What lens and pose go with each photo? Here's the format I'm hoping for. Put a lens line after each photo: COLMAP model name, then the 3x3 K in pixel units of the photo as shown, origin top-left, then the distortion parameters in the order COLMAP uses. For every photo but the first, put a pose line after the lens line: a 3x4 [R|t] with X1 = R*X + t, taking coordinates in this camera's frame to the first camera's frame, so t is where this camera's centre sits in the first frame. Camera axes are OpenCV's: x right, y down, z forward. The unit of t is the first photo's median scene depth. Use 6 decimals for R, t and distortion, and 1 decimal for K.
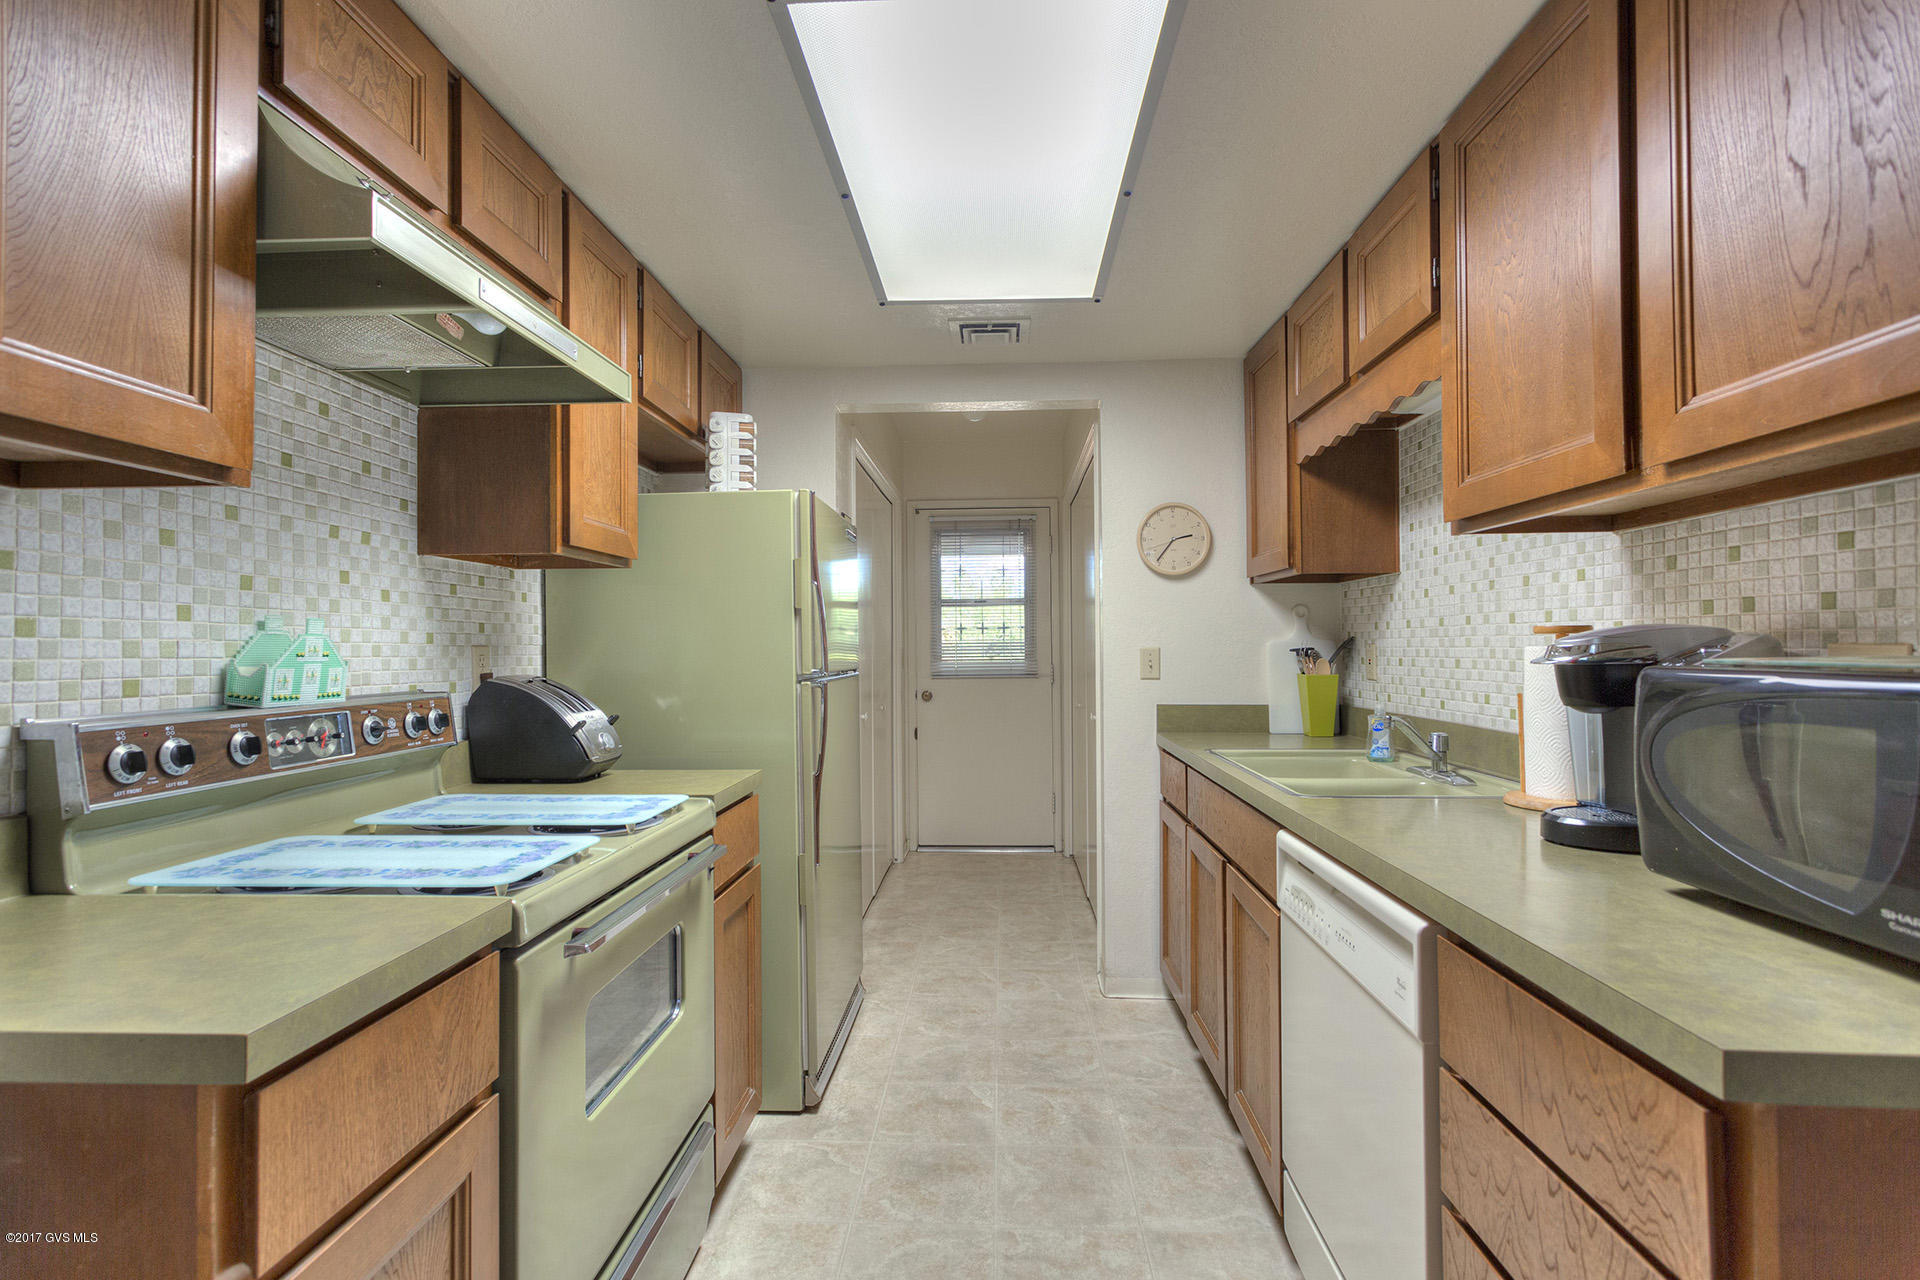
lens RADIAL K [[904.1, 0, 956.0], [0, 904.1, 631.8], [0, 0, 1]] dist [0.003617, -0.000136]
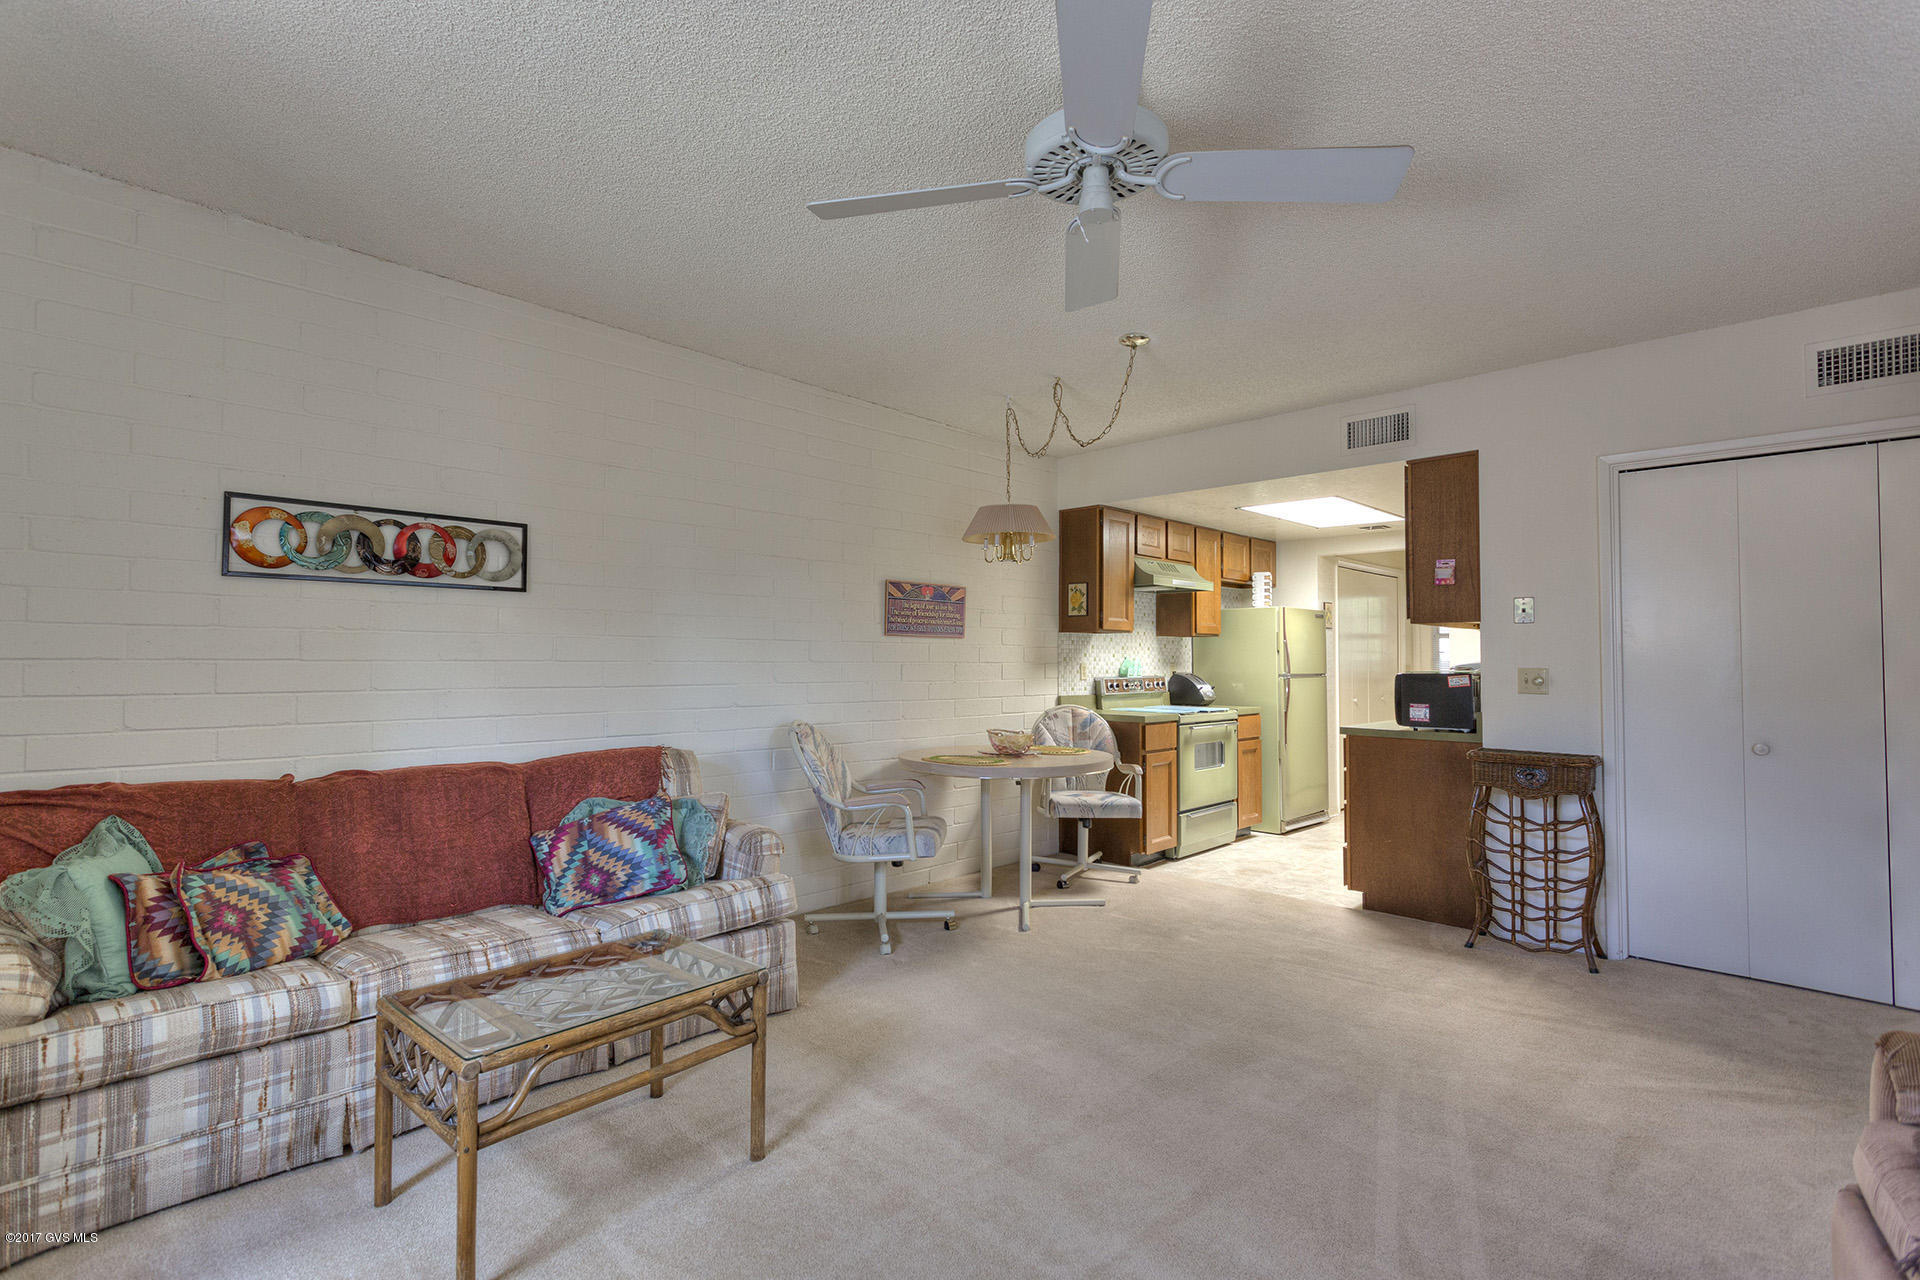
lens RADIAL K [[904.1, 0, 963.0], [0, 904.1, 643.9], [0, 0, 1]] dist [0.003617, -0.000136]
pose [[0.758797, -0.000745, -0.651327, 1.404892], [0.001625, 0.999998, 0.000749, -0.077562], [0.651325, -0.001627, 0.758797, -2.696707]]
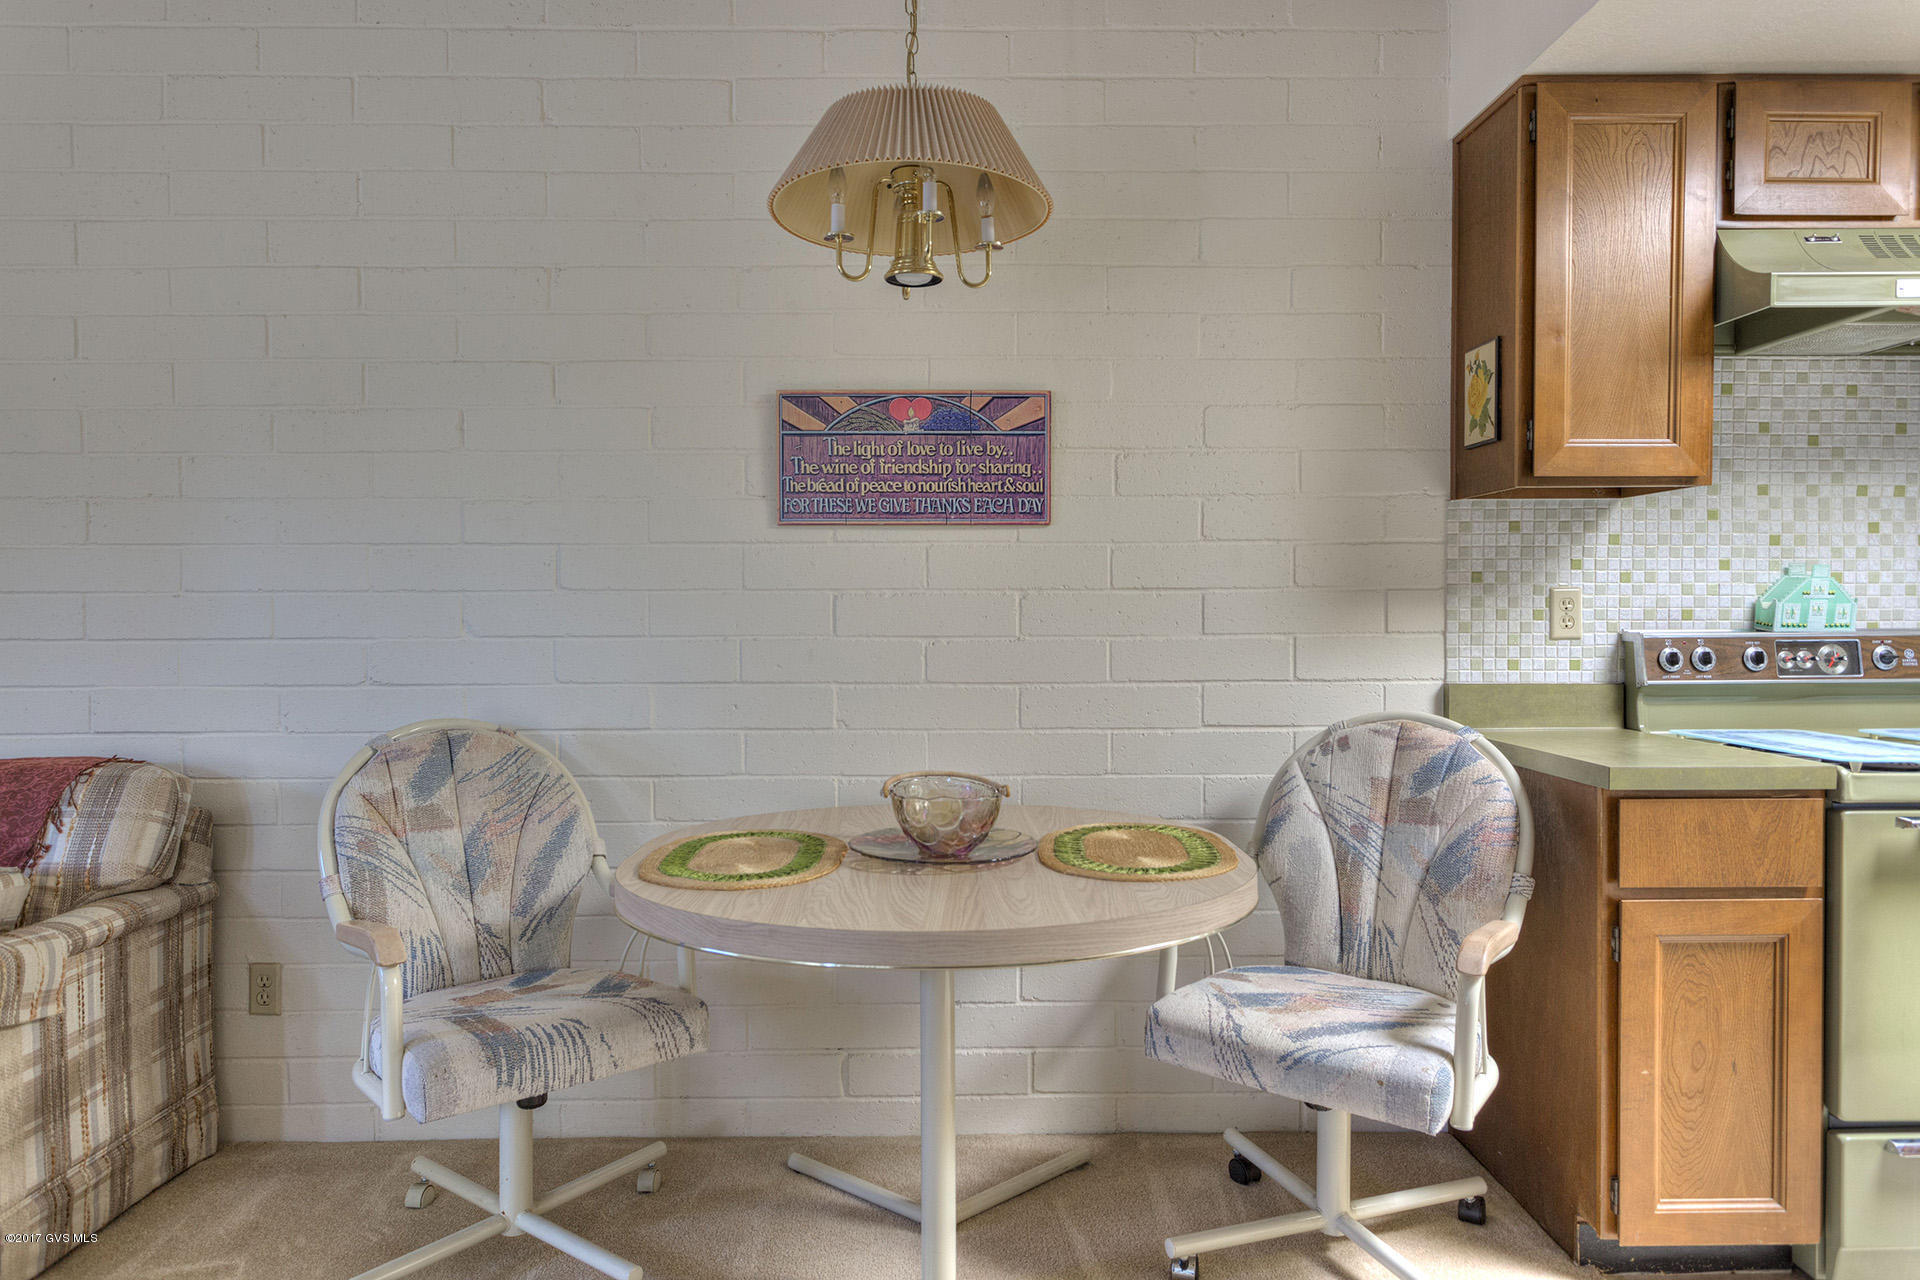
lens RADIAL K [[1224.9, 0, 952.9], [0, 1224.9, 635.9], [0, 0, 1]] dist [0.002340, 0.002109]
pose [[0.076219, 0.029571, -0.996652, 0.941240], [0.021968, 0.999268, 0.031328, 0.004446], [0.996849, -0.024282, 0.075514, -0.360768]]
